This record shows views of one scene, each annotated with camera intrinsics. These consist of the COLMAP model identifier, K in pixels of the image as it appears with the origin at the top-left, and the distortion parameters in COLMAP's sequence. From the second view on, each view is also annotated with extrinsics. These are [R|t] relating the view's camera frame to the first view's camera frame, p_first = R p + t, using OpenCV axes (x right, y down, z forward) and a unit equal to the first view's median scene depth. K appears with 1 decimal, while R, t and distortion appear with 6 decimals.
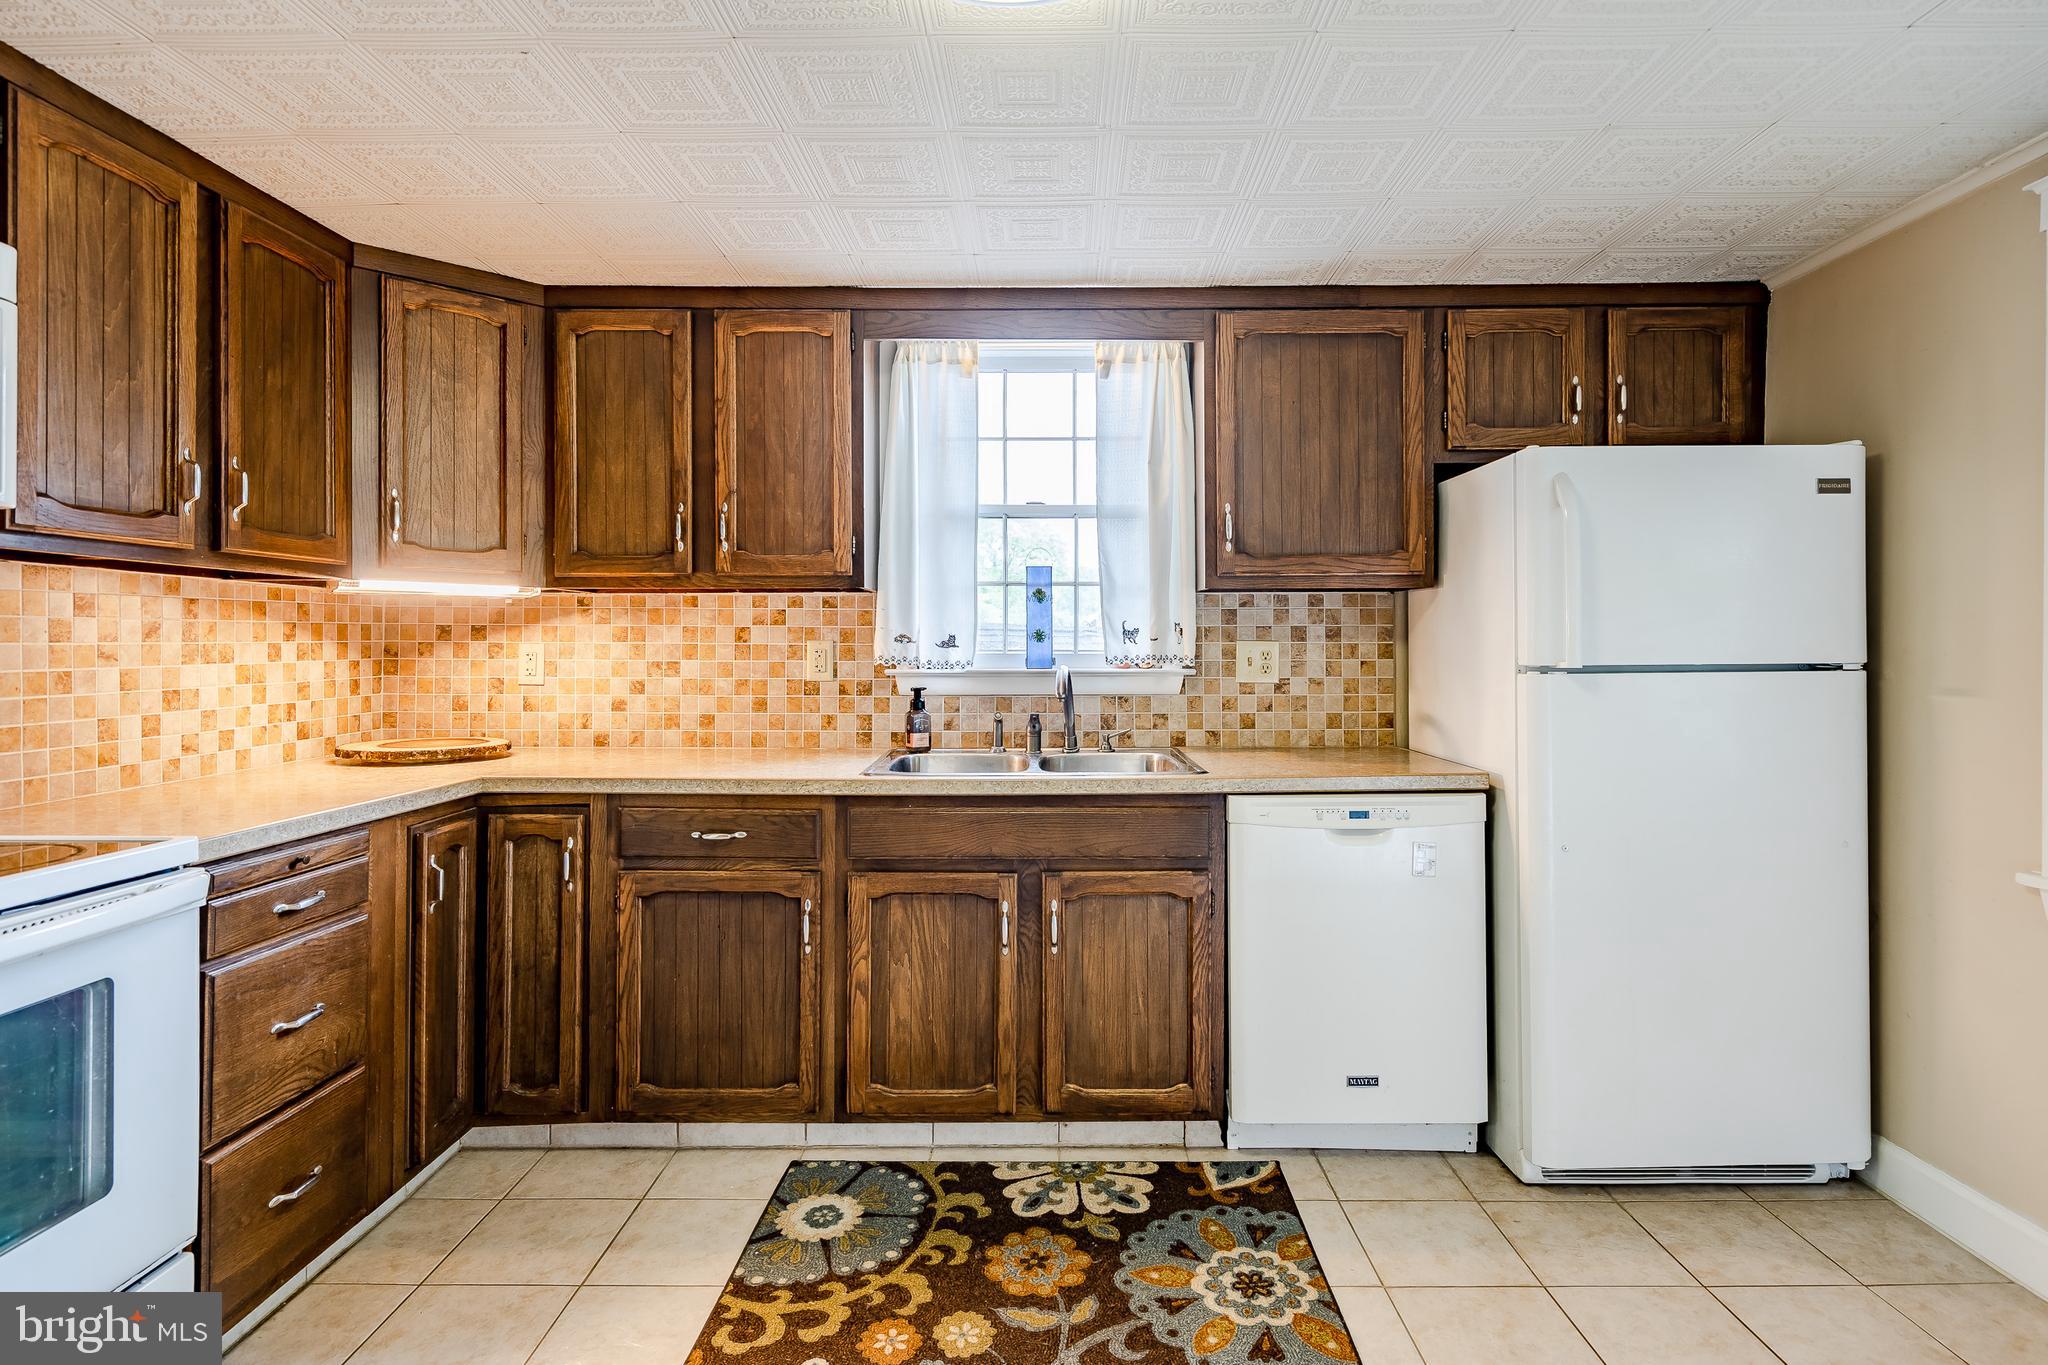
lens RADIAL K [[1053.5, 0, 1056.7], [0, 1053.5, 642.6], [0, 0, 1]] dist [0.000000, 0.000927]
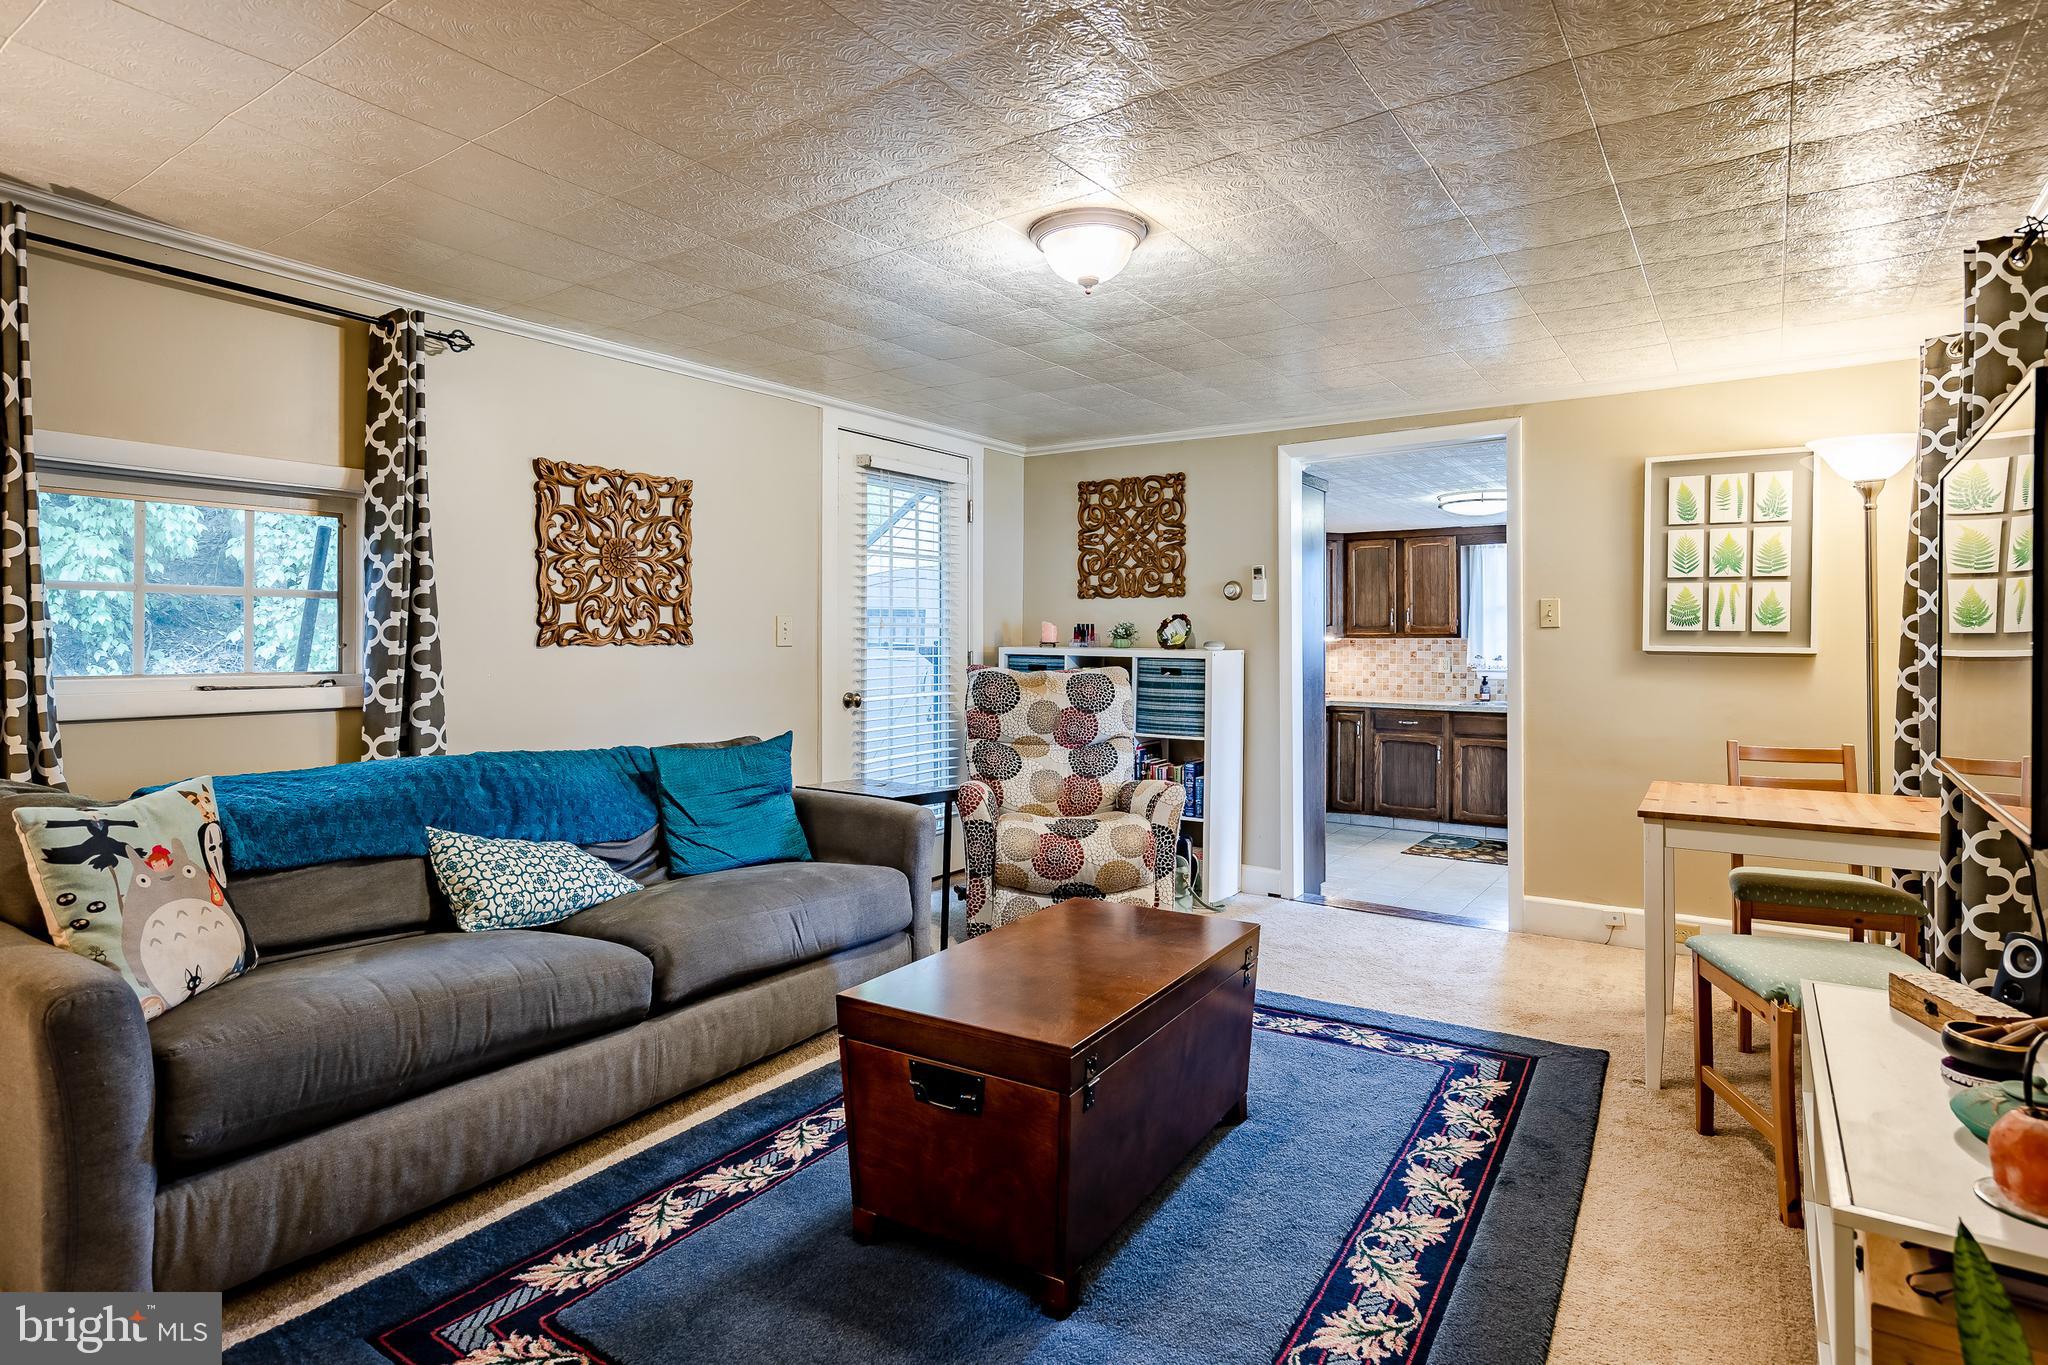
lens RADIAL K [[1053.5, 0, 1033.6], [0, 1053.5, 632.5], [0, 0, 1]] dist [0.000000, 0.000927]
pose [[0.821267, -0.002847, -0.570536, 0.514396], [-0.002384, 0.999962, -0.008421, -0.046679], [0.570538, 0.008277, 0.821229, -2.070699]]
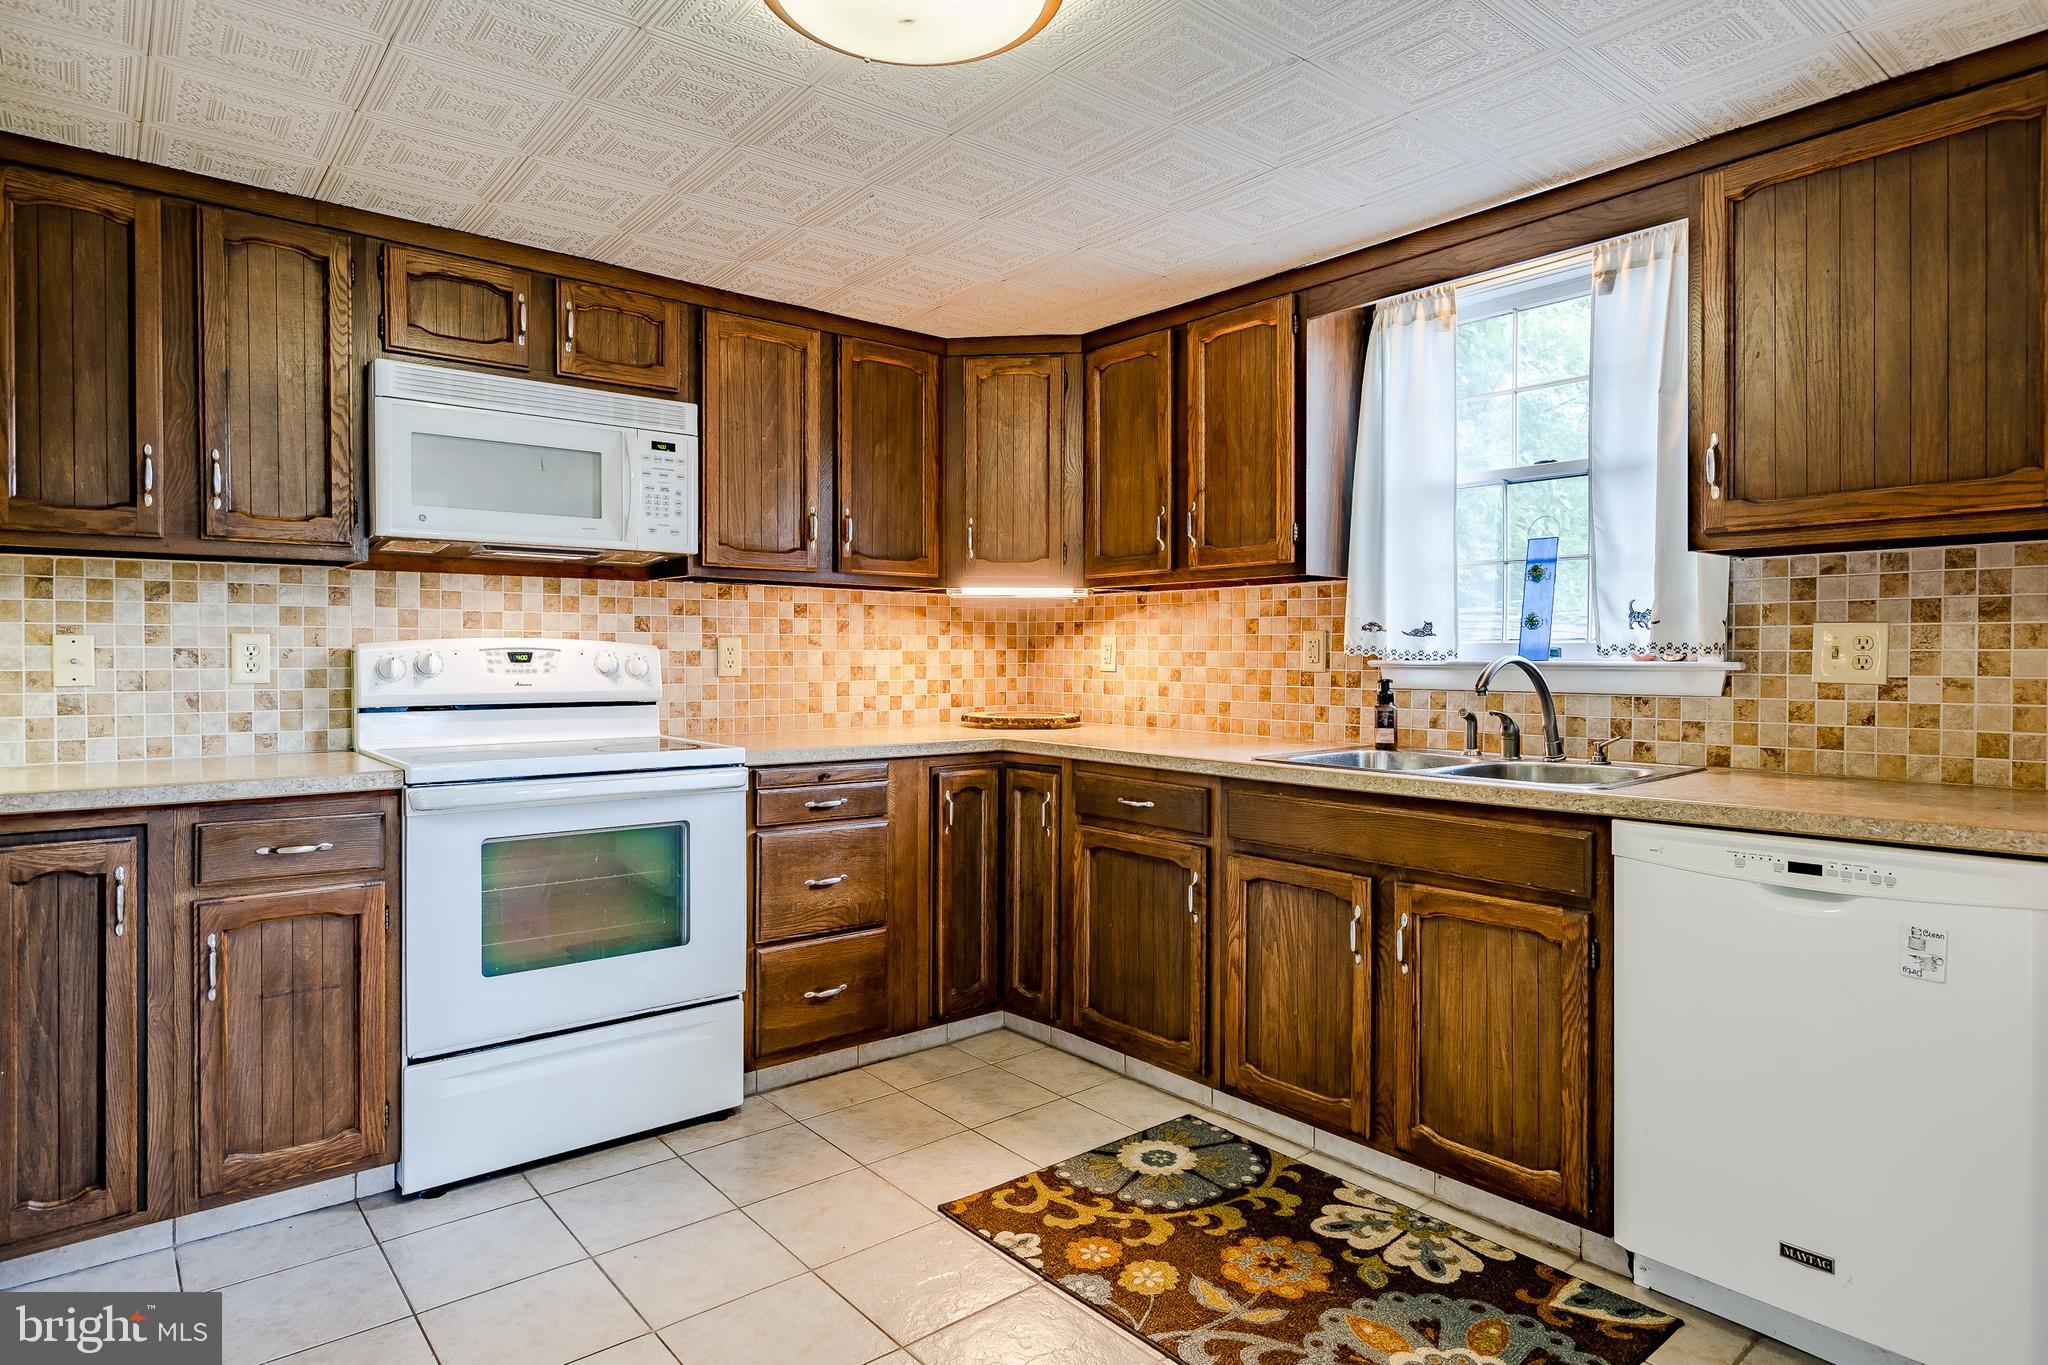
lens RADIAL K [[1139.6, 0, 1013.0], [0, 1139.6, 671.1], [0, 0, 1]] dist [0.003574, 0.001409]
pose [[0.635409, 0.013559, -0.772057, 0.525074], [-0.001201, 0.999862, 0.016572, 0.023108], [0.772175, -0.009603, 0.635337, 0.131298]]
